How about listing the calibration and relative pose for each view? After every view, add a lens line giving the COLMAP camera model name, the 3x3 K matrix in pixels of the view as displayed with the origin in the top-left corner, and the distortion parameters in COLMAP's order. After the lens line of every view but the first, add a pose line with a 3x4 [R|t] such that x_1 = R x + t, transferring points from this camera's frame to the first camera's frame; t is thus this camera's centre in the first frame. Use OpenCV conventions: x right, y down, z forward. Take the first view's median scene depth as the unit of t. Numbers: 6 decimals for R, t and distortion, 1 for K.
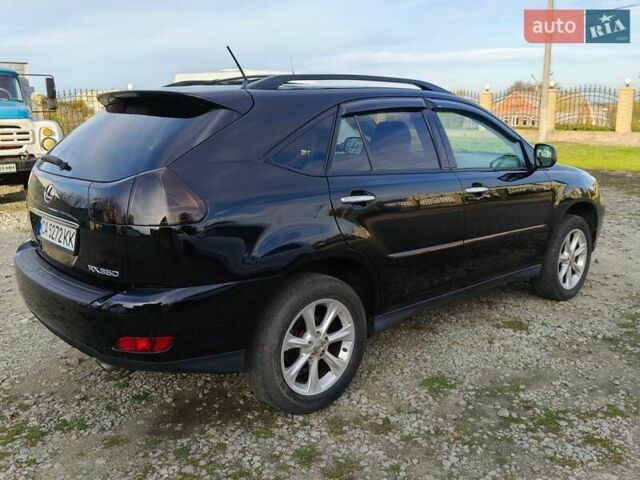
lens RADIAL K [[561.6, 0, 350.9], [0, 561.6, 241.3], [0, 0, 1]] dist [0.096454, -0.178723]
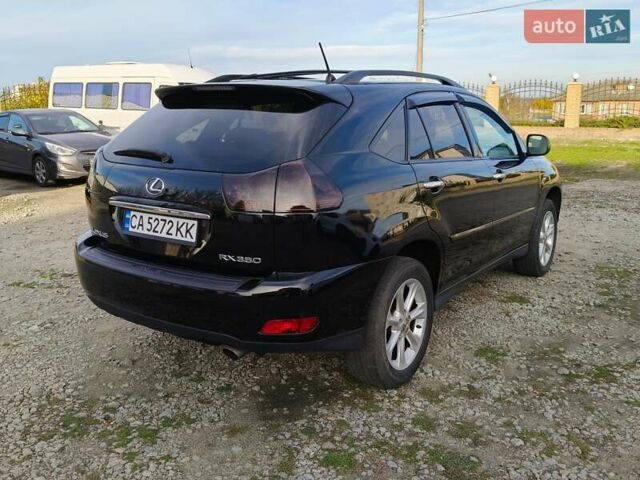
lens RADIAL K [[573.8, 0, 332.0], [0, 573.8, 226.8], [0, 0, 1]] dist [0.110754, -0.222594]
pose [[0.978970, -0.038537, 0.200331, -0.405642], [0.042684, 0.998954, -0.016420, 0.015432], [-0.199488, 0.024626, 0.979591, -0.046511]]
